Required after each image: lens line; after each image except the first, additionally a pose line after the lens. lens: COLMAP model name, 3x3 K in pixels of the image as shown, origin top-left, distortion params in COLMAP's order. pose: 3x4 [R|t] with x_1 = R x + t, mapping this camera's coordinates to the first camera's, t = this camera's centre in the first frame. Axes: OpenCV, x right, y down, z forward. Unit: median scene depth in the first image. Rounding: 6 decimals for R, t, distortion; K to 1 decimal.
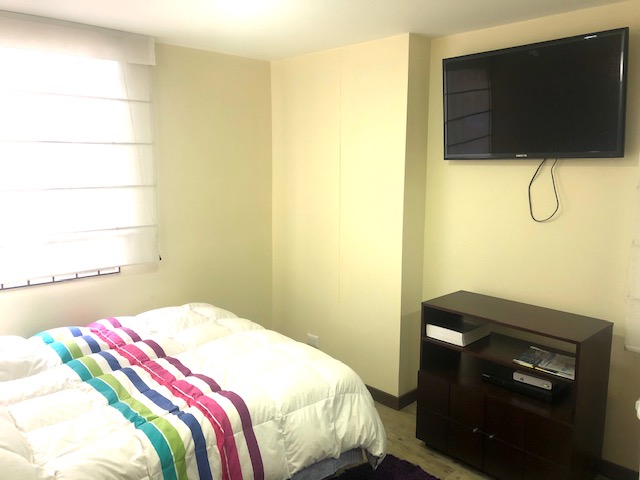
lens RADIAL K [[516.5, 0, 320.1], [0, 516.5, 239.6], [0, 0, 1]] dist [0.007869, -0.005918]
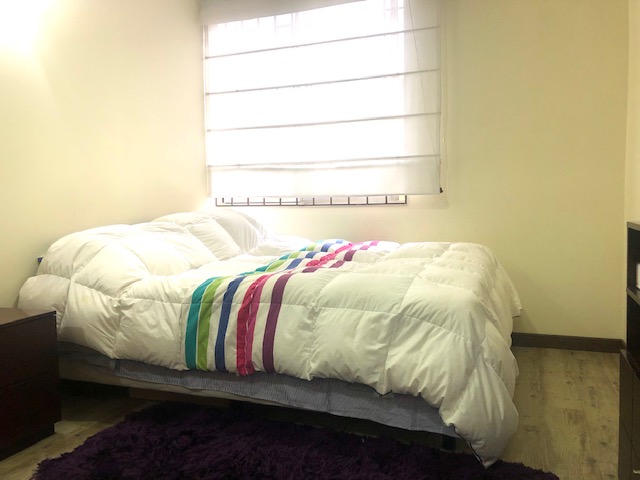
lens RADIAL K [[516.5, 0, 320.1], [0, 516.5, 239.2], [0, 0, 1]] dist [0.007869, -0.005918]
pose [[0.435142, 0.050924, -0.898920, 0.643865], [-0.108253, 0.994116, 0.003914, 0.207284], [0.893830, 0.095608, 0.438094, 0.568830]]
